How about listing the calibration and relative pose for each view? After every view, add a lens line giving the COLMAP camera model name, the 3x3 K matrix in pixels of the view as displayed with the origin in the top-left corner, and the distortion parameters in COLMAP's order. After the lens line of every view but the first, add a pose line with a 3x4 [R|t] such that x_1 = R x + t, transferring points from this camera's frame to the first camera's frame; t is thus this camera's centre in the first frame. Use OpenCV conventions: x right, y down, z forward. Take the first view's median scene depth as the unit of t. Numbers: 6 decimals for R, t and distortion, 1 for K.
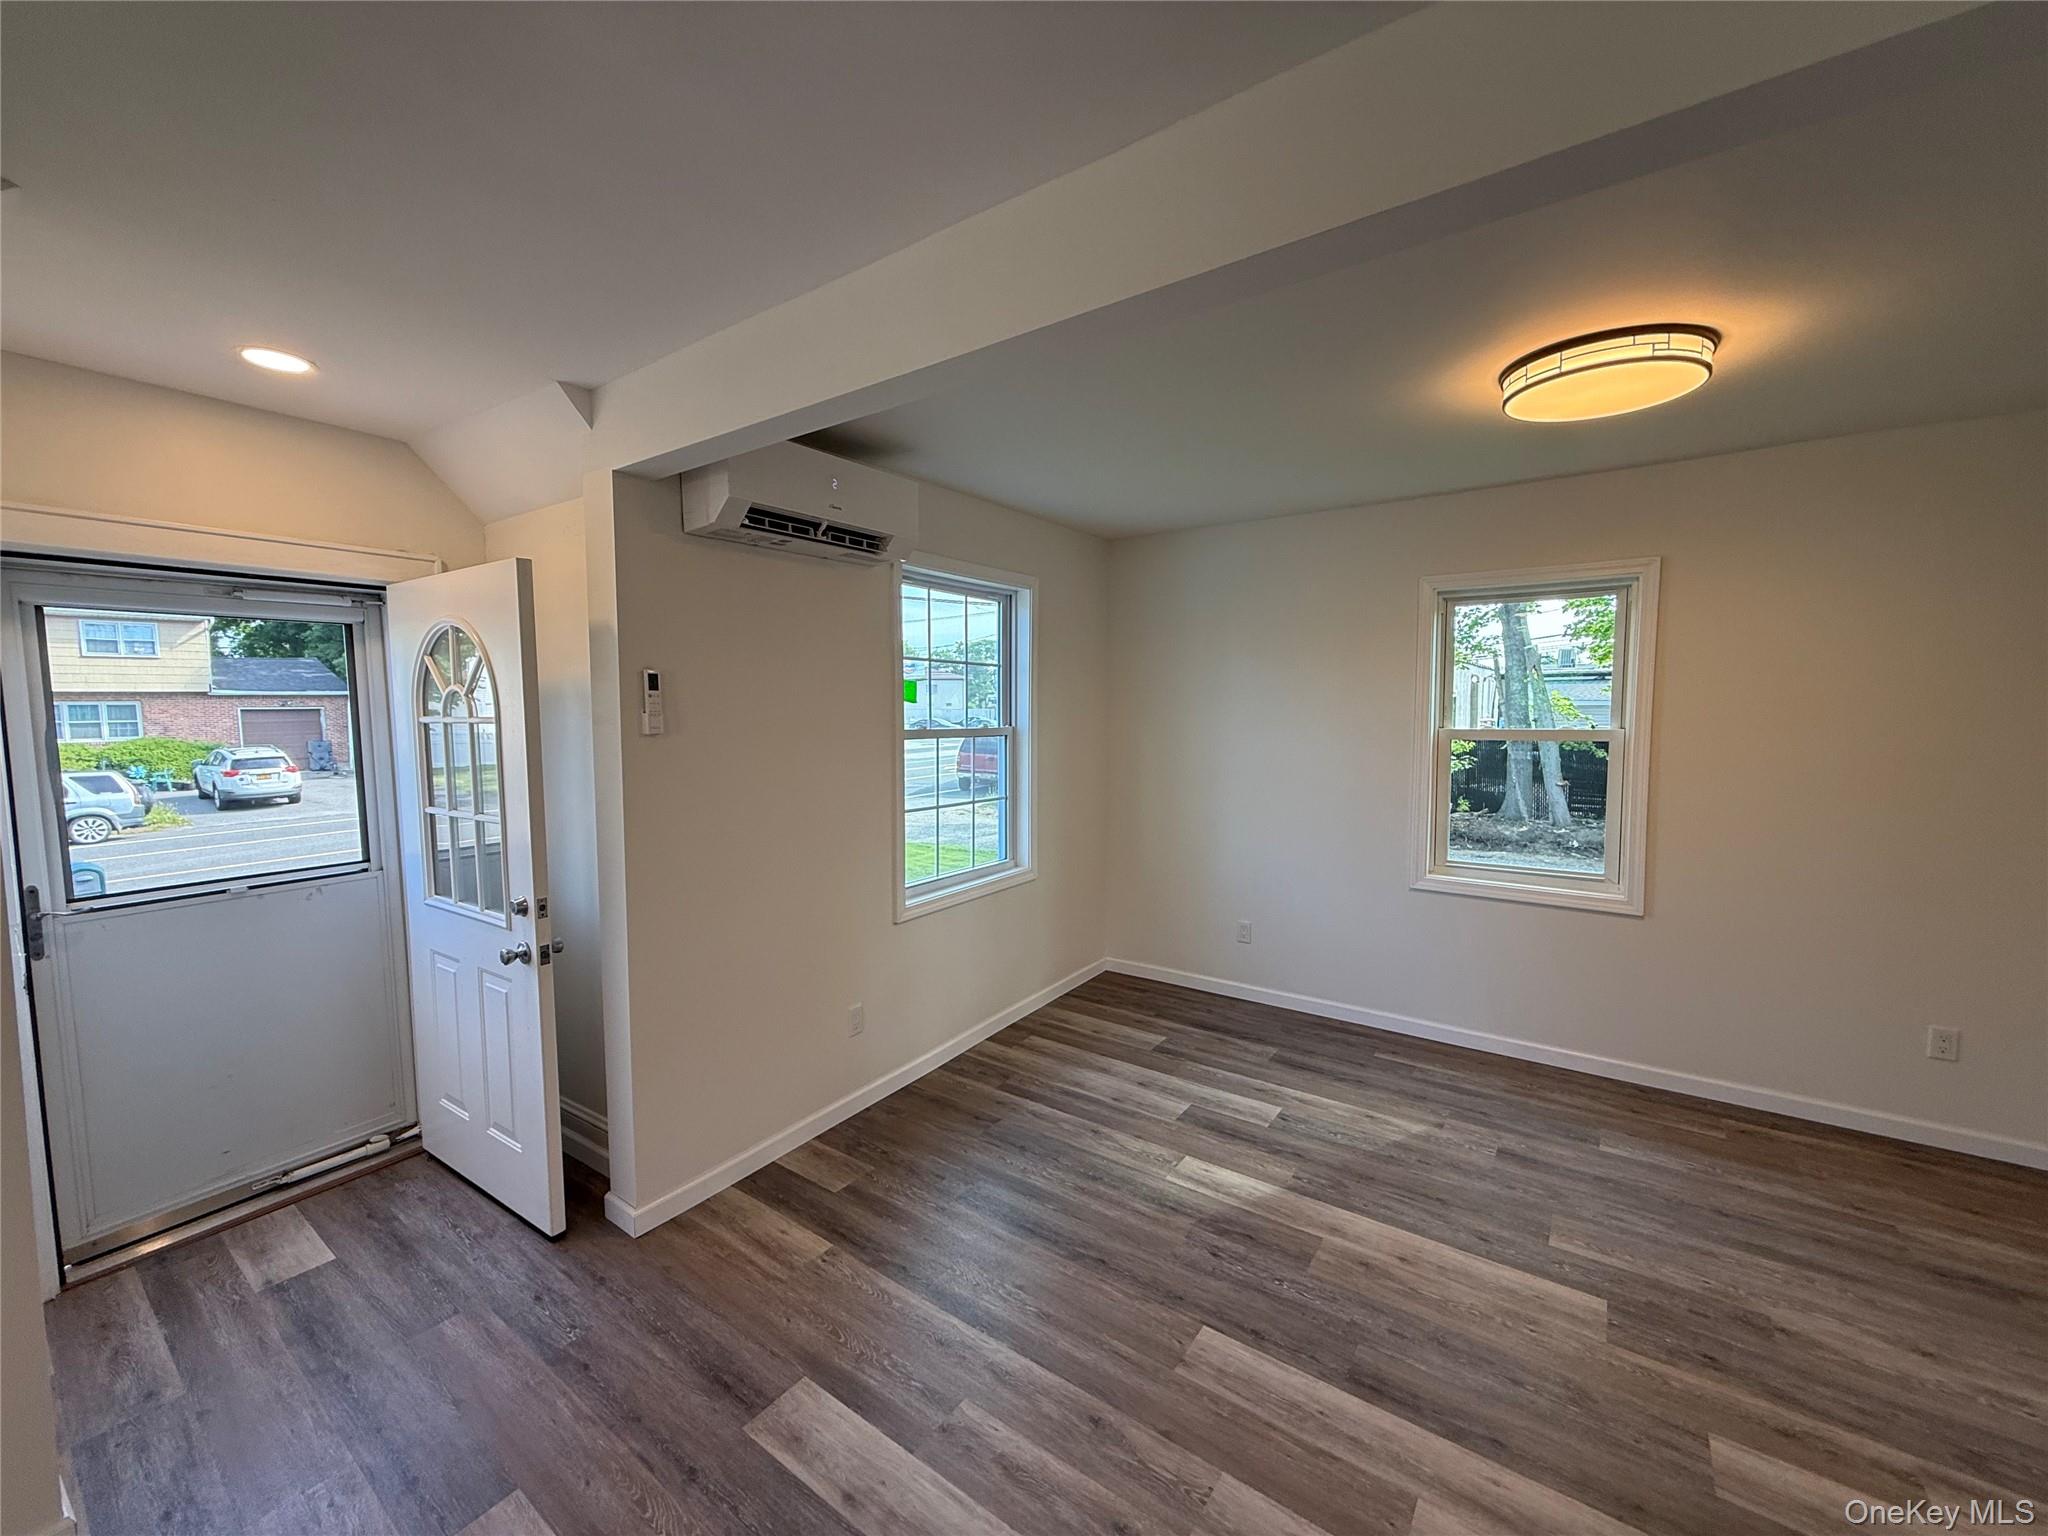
lens RADIAL K [[813.1, 0, 1017.8], [0, 813.1, 769.3], [0, 0, 1]] dist [-0.001394, 0.000431]
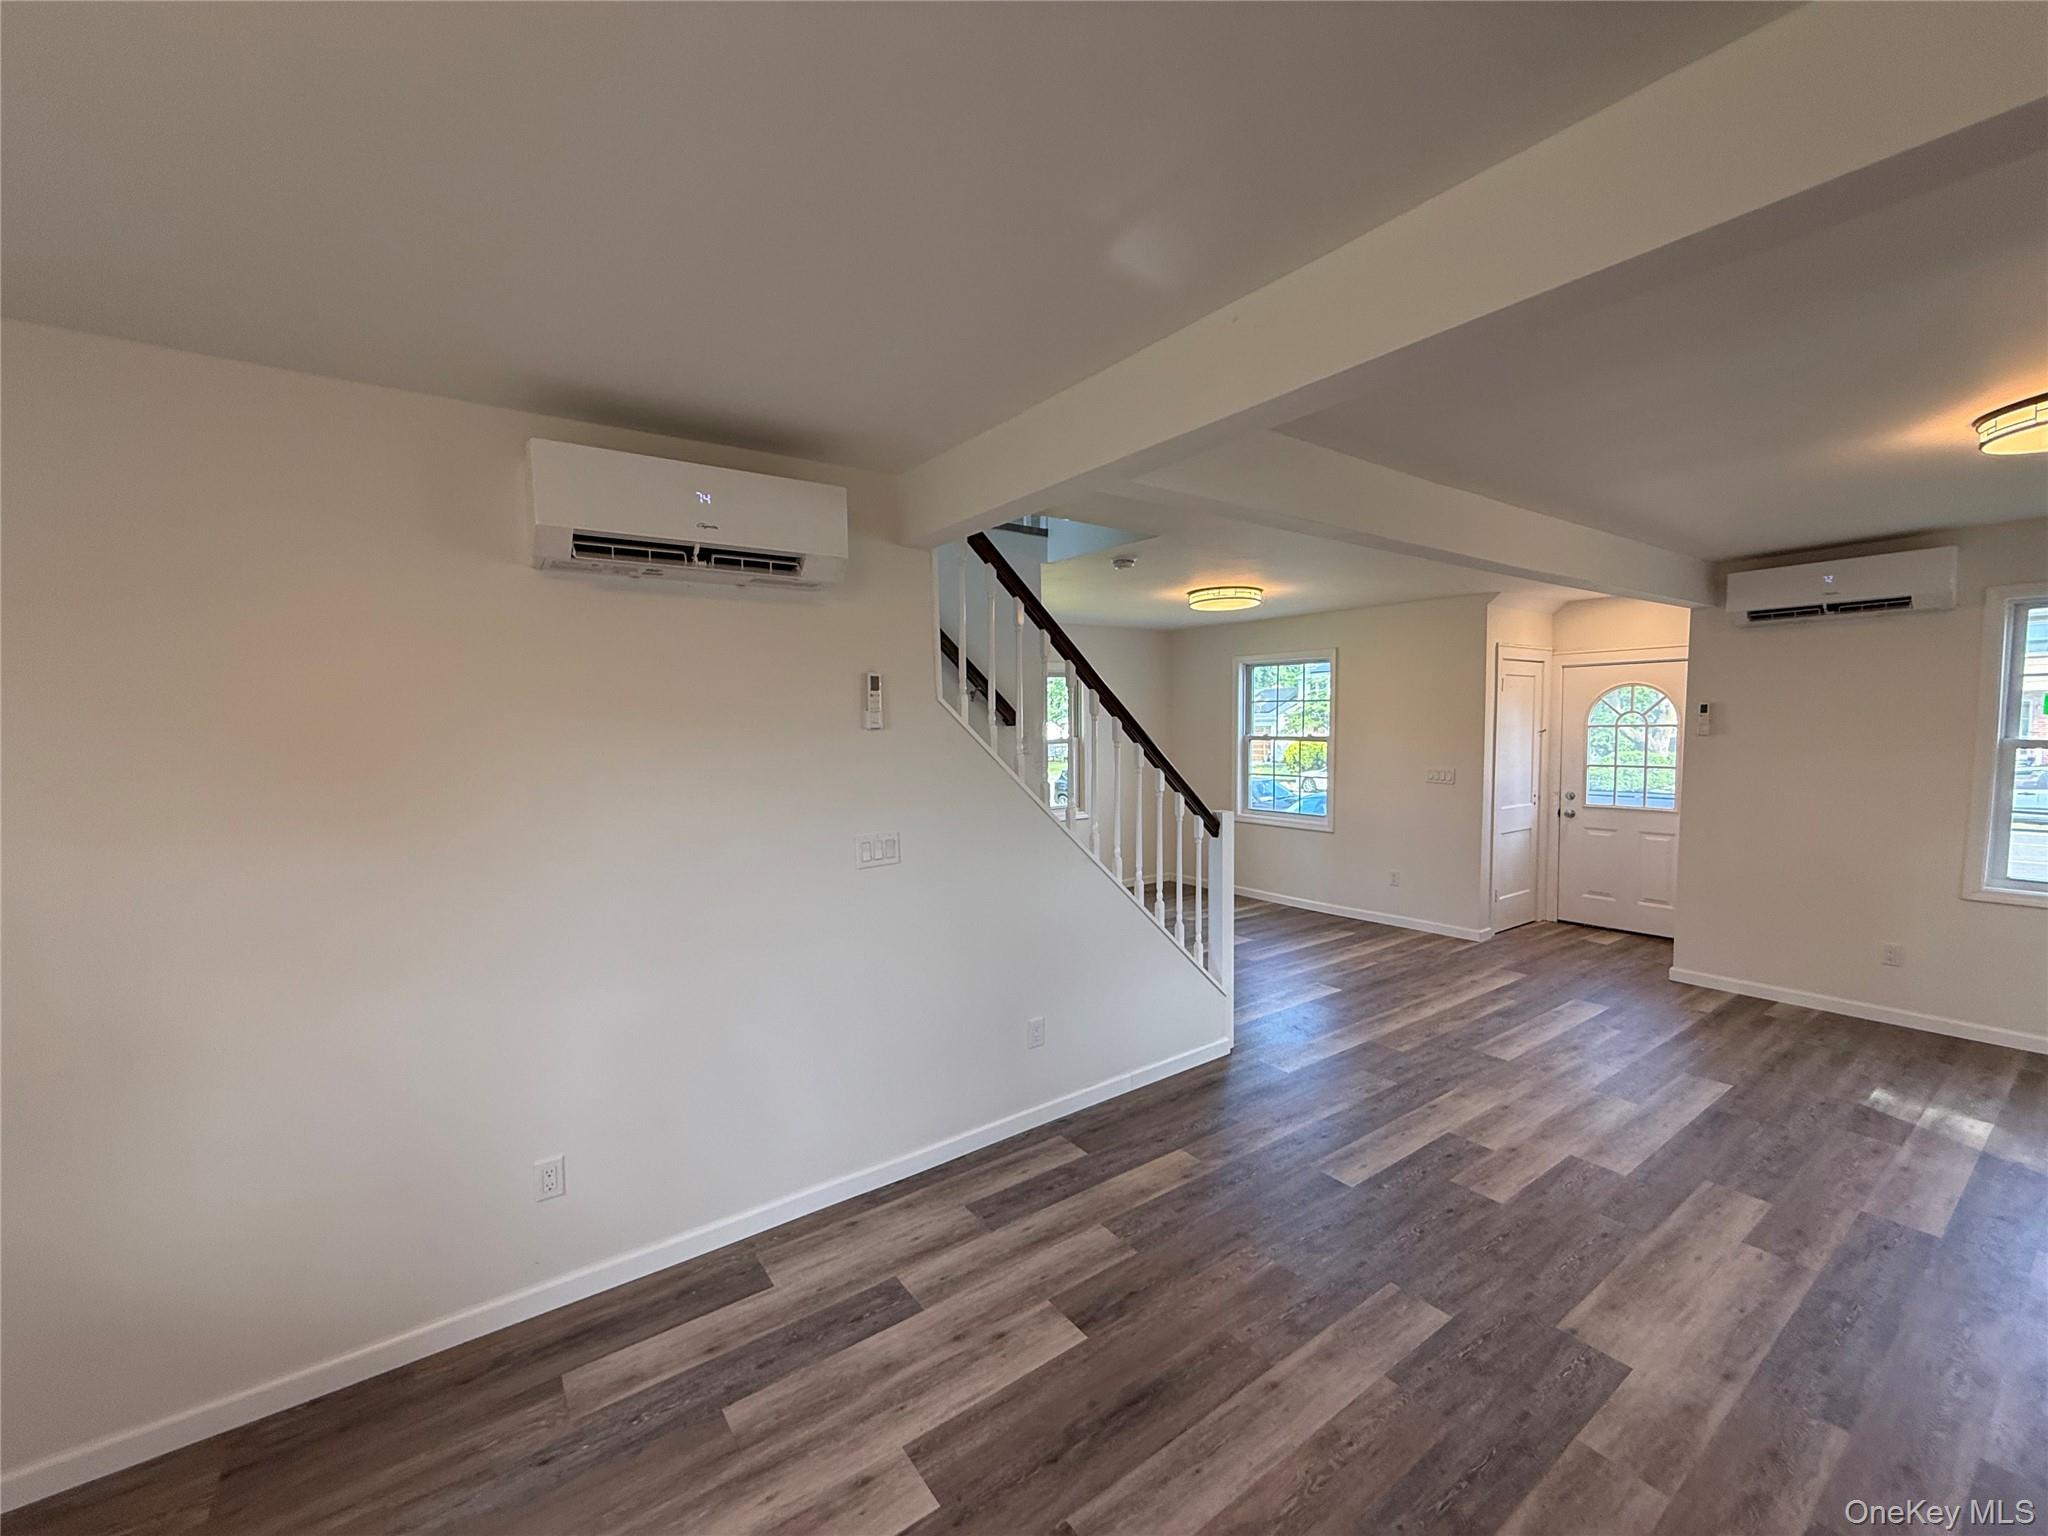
lens RADIAL K [[813.1, 0, 1017.8], [0, 813.1, 769.3], [0, 0, 1]] dist [-0.001394, 0.000431]
pose [[-0.322395, 0.064855, -0.944381, 2.103586], [-0.057540, 0.994463, 0.087937, -0.040025], [0.944855, 0.082690, -0.316878, 0.056077]]
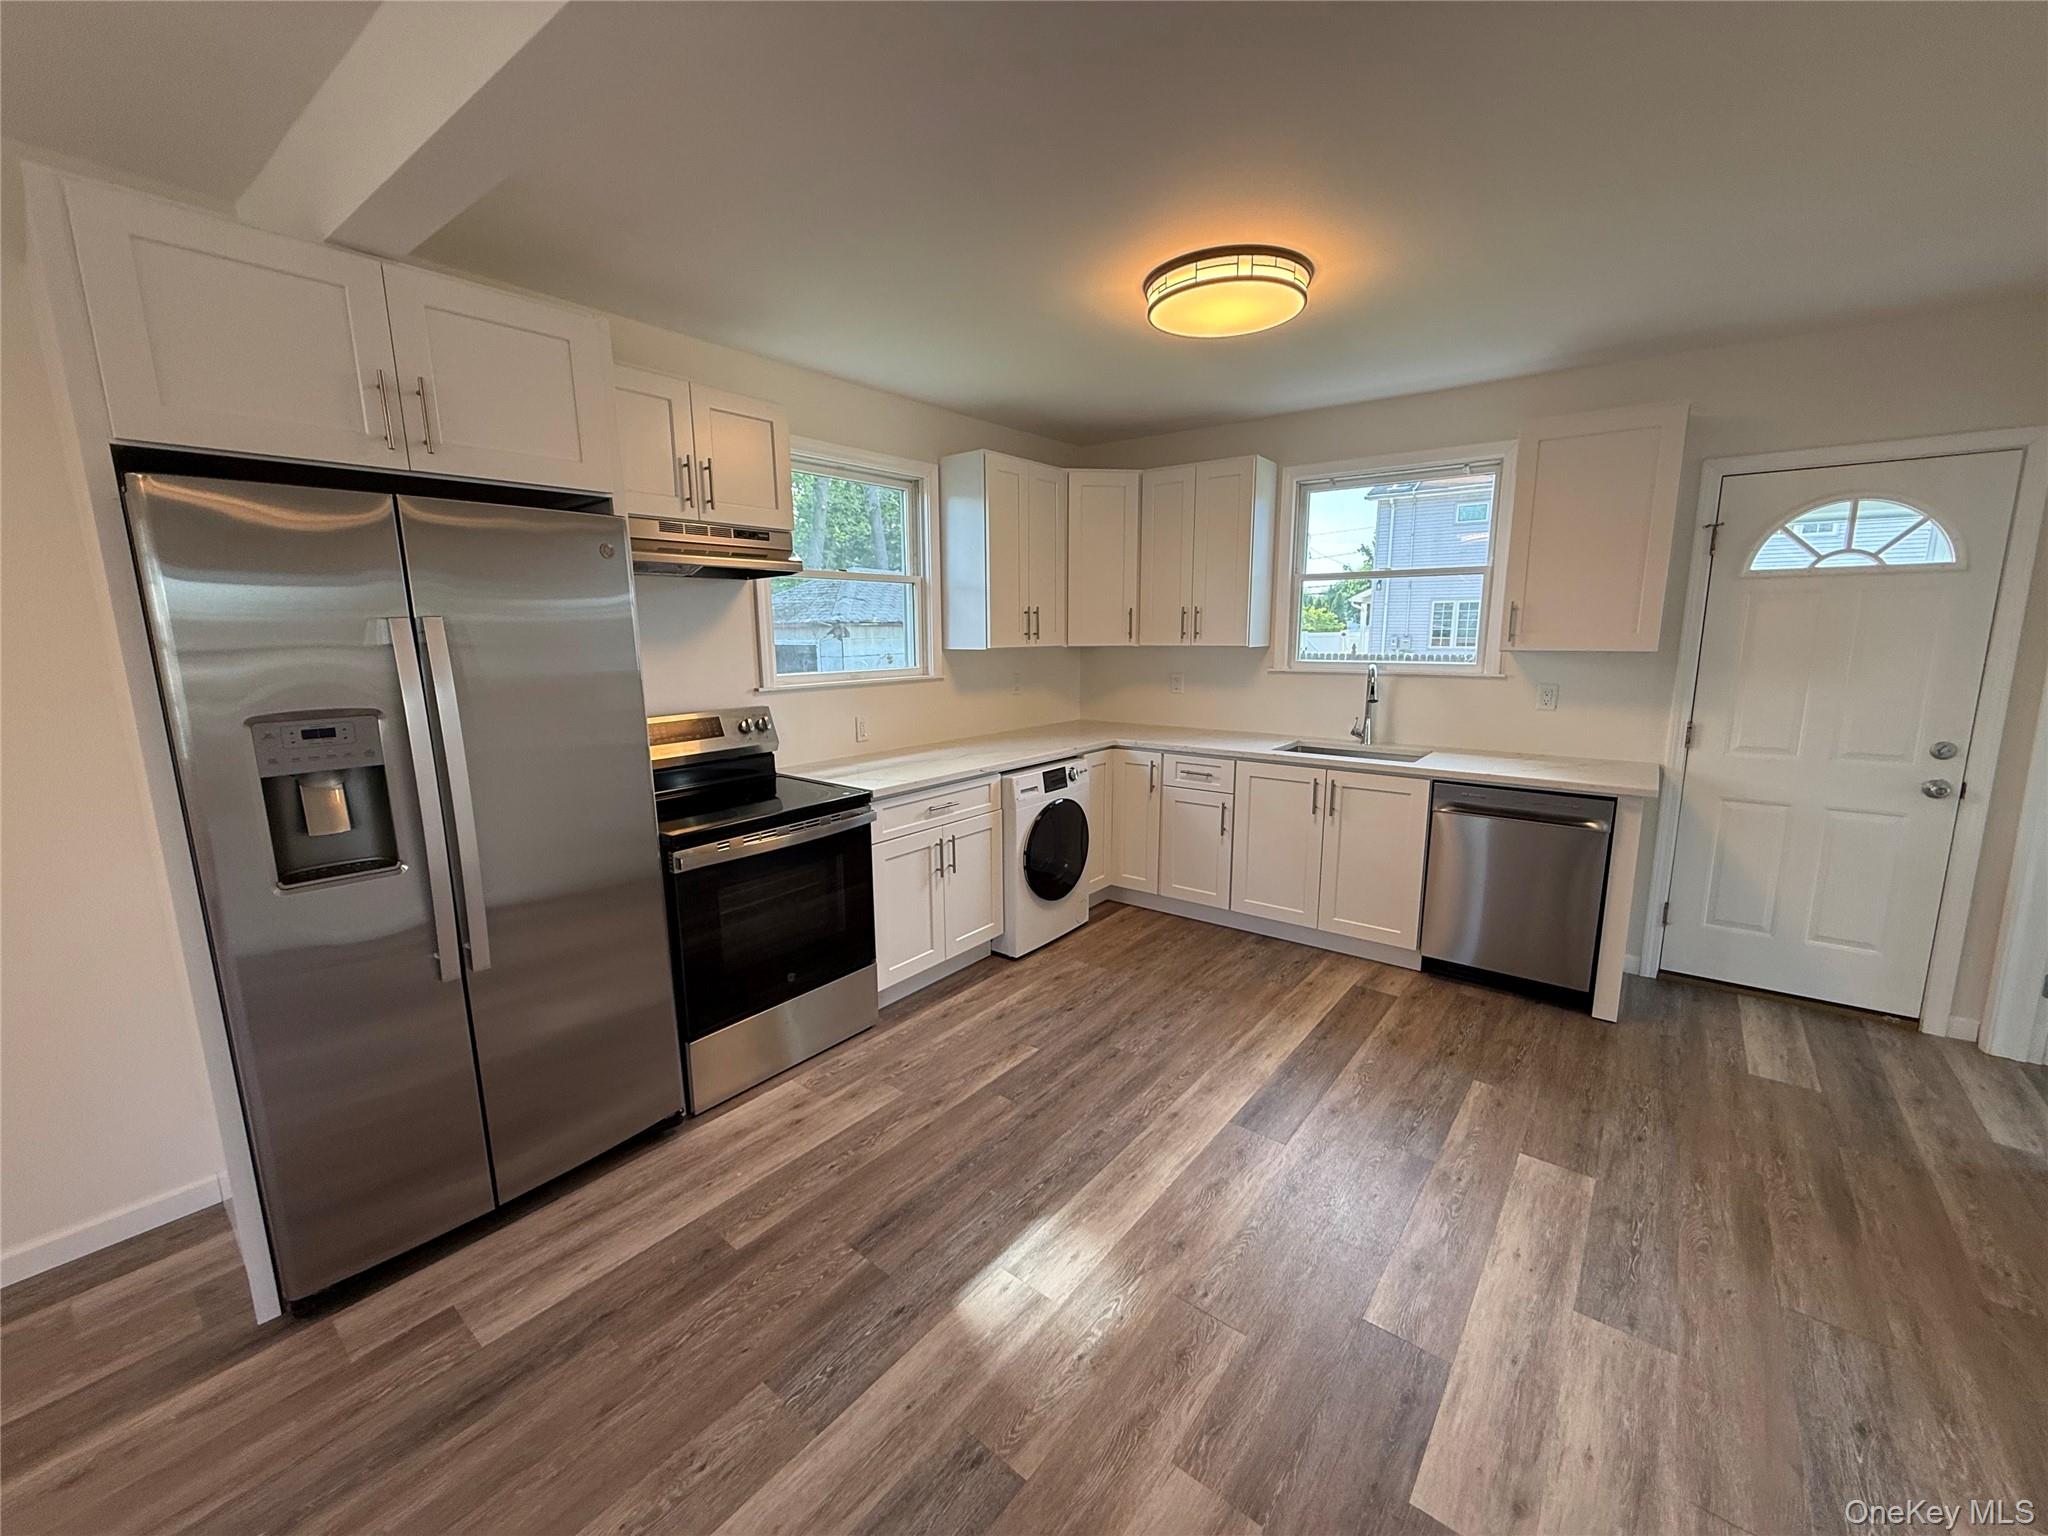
lens RADIAL K [[813.1, 0, 1017.8], [0, 813.1, 769.3], [0, 0, 1]] dist [-0.001394, 0.000431]
pose [[0.050722, -0.161308, 0.985600, 0.941099], [0.086898, 0.983840, 0.156547, 0.042552], [-0.994925, 0.077706, 0.063920, 0.018225]]
